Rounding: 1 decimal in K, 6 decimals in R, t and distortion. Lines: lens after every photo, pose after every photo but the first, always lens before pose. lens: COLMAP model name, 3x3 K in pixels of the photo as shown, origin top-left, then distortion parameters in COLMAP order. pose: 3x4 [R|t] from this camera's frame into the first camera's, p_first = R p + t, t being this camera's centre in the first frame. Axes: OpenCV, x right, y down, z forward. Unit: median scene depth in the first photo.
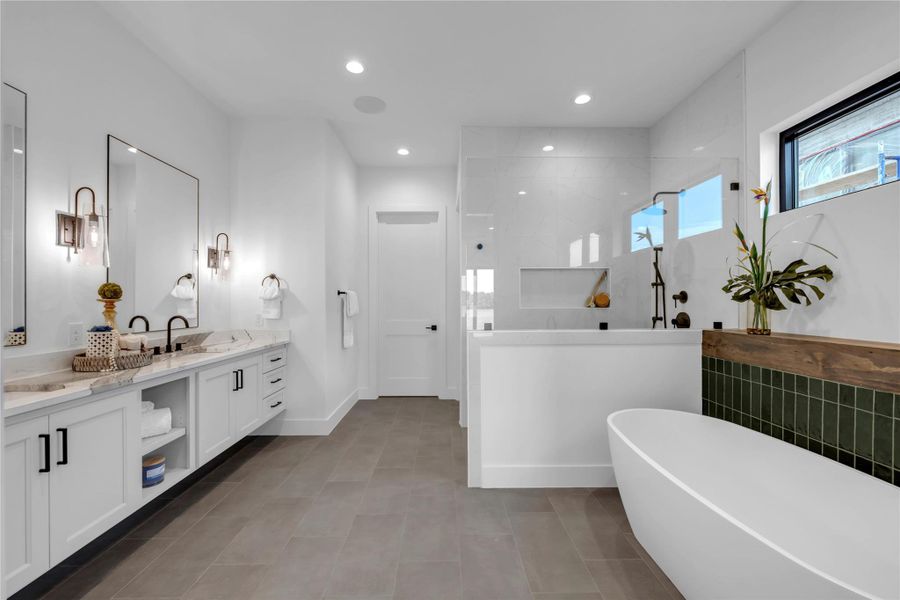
lens RADIAL K [[362.9, 0, 450.0], [0, 362.9, 300.0], [0, 0, 1]] dist [-0.002810, -0.000369]
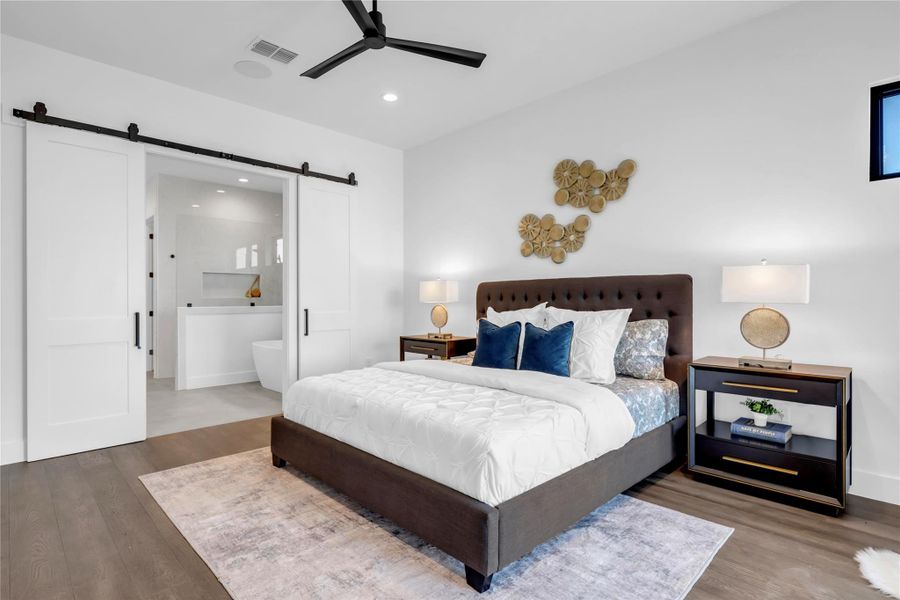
lens RADIAL K [[450.8, 0, 451.4], [0, 450.8, 302.6], [0, 0, 1]] dist [0.003235, 0.000921]
pose [[0.723947, -0.000965, 0.689855, -0.365419], [-0.005321, 0.999961, 0.006983, 0.025454], [-0.689835, -0.008726, 0.723914, -1.133068]]
